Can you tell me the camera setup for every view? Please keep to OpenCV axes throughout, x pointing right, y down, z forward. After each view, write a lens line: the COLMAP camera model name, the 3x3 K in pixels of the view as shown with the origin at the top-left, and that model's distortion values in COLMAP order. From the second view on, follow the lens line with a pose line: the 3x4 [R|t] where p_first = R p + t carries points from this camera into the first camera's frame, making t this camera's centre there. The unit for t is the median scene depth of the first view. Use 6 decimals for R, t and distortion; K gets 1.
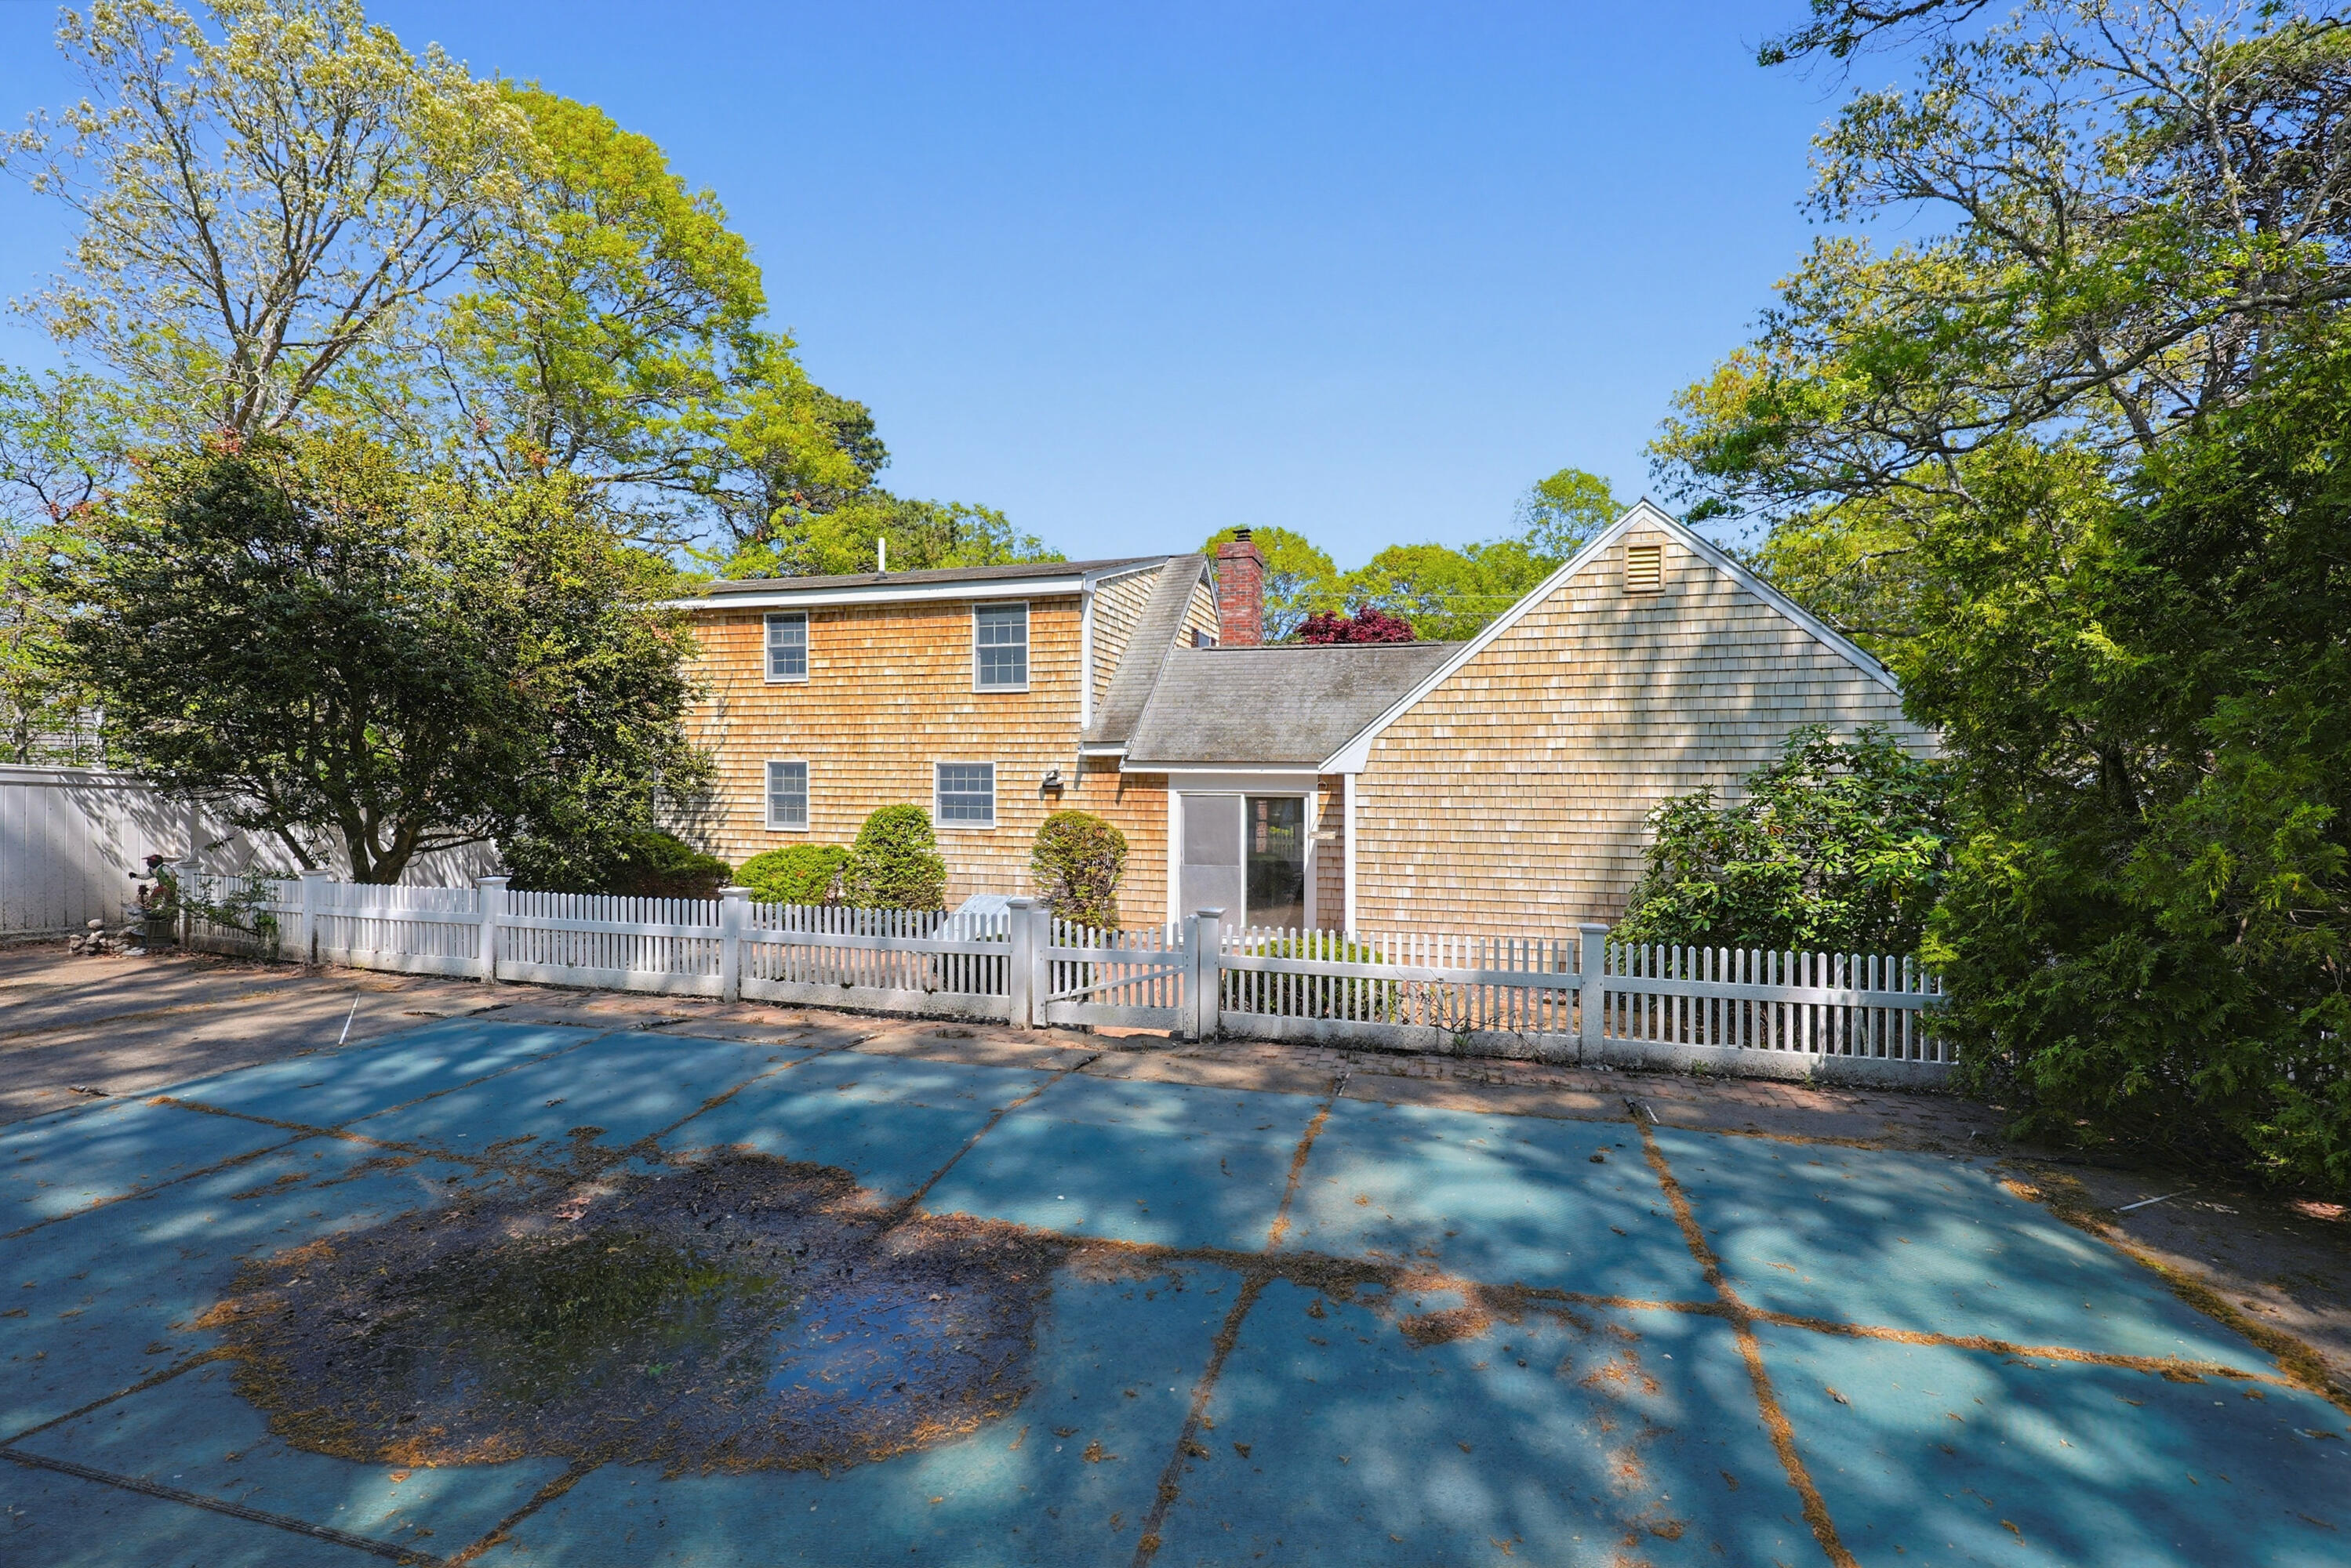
lens RADIAL K [[1014.7, 0, 1173.7], [0, 1014.7, 796.9], [0, 0, 1]] dist [-0.000590, 0.000132]
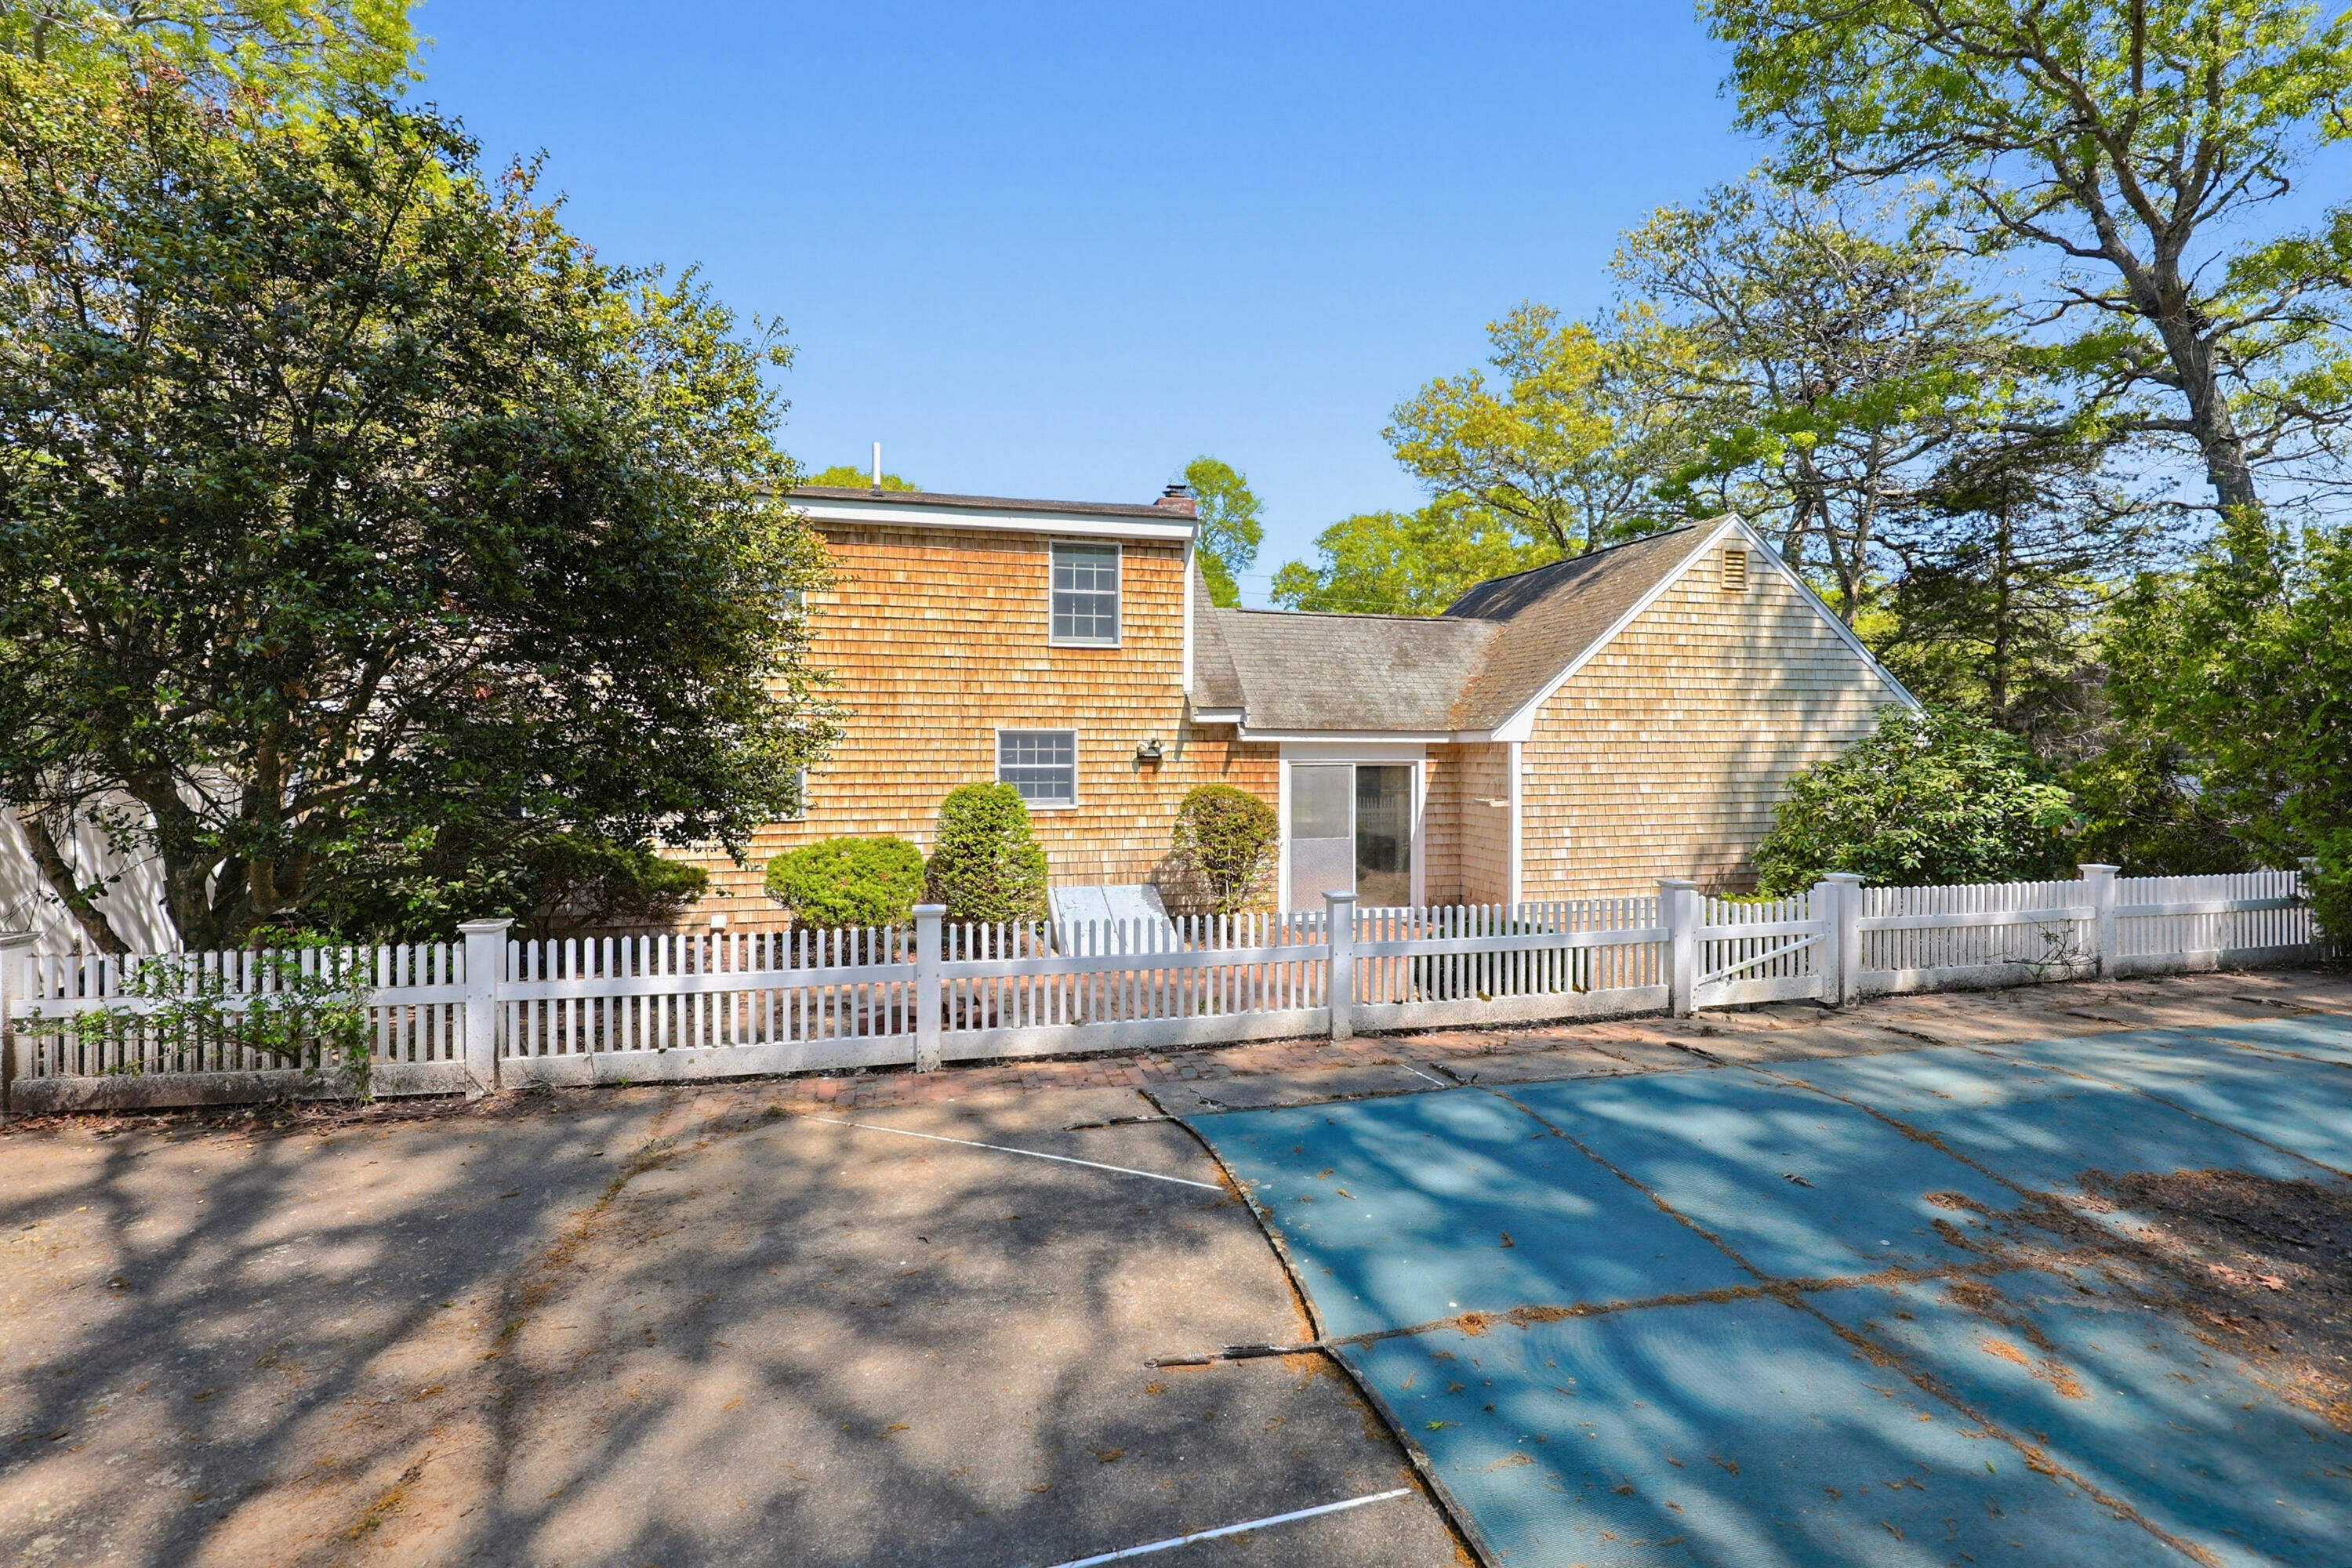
lens RADIAL K [[1015.2, 0, 1174.2], [0, 1015.2, 797.0], [0, 0, 1]] dist [-0.000590, 0.000132]
pose [[0.867797, -0.027025, 0.496184, -0.538573], [0.012607, 0.999396, 0.032385, -0.004404], [-0.496760, -0.021849, 0.867613, 0.223503]]
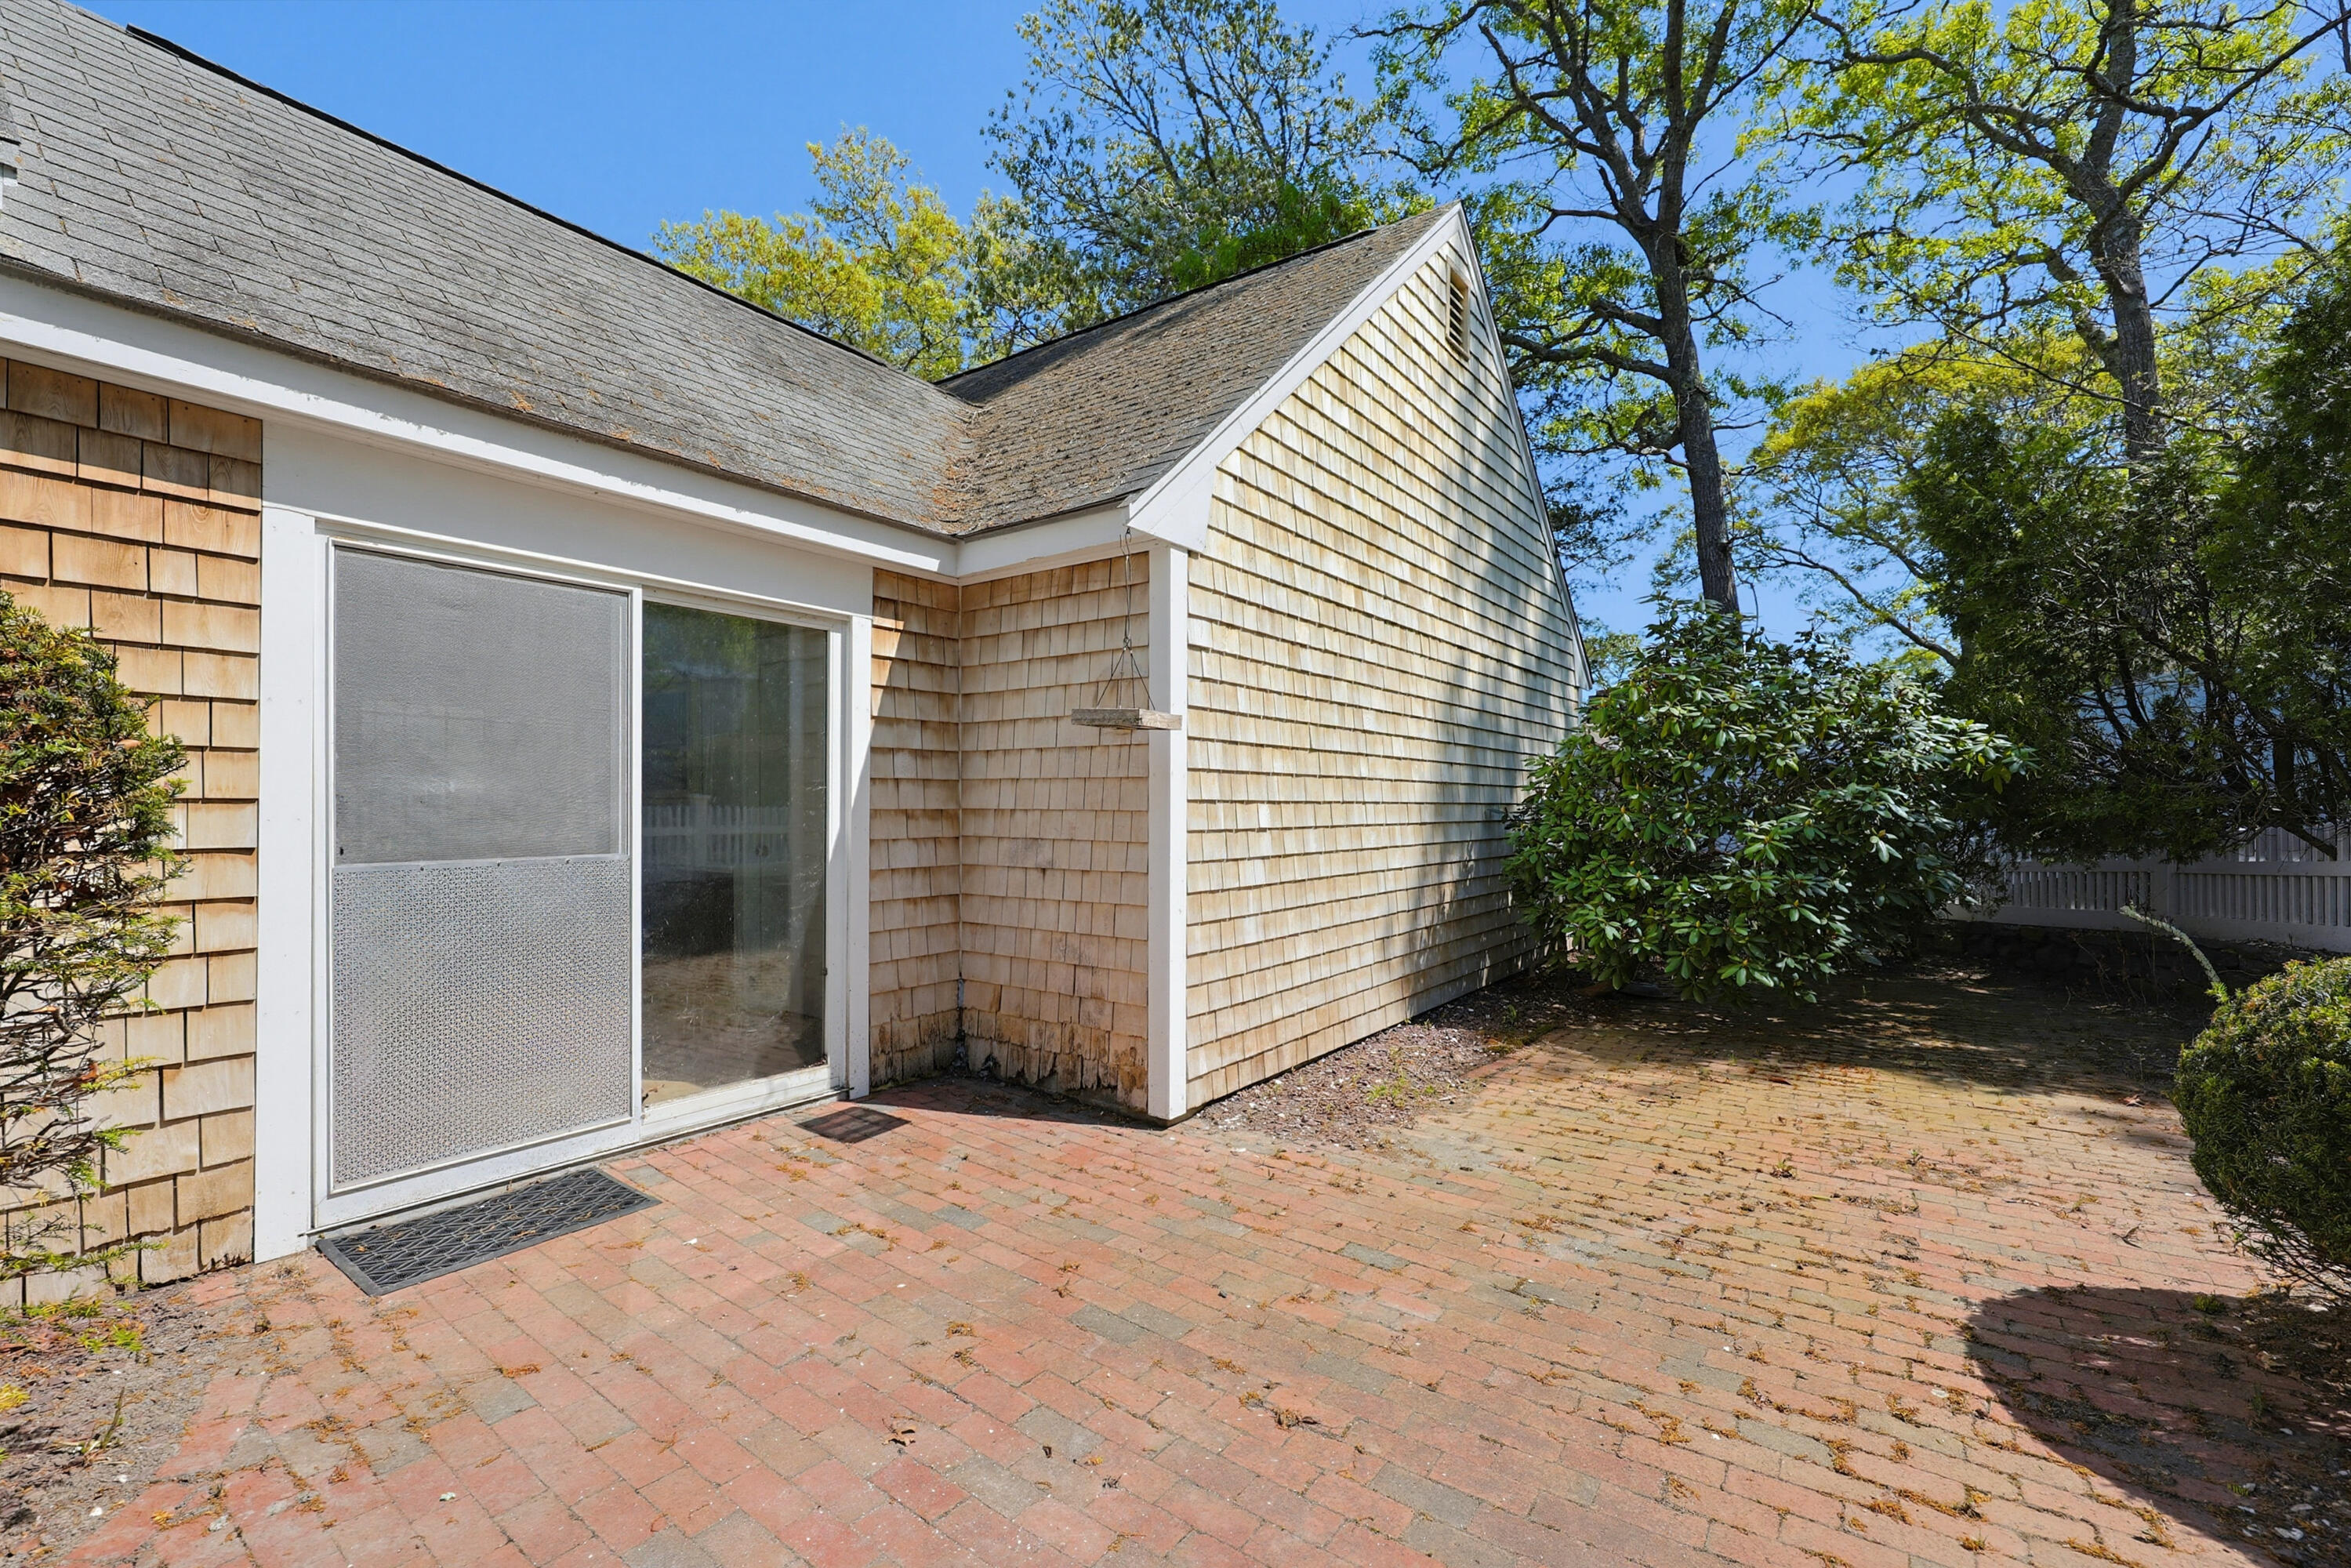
lens RADIAL K [[983.4, 0, 1175.6], [0, 983.4, 802.6], [0, 0, 1]] dist [-0.001219, 0.000025]
pose [[0.353923, -0.009814, 0.935223, -0.123099], [0.002418, 0.999951, 0.009578, 0.051259], [-0.935271, -0.001128, 0.353930, 0.728252]]
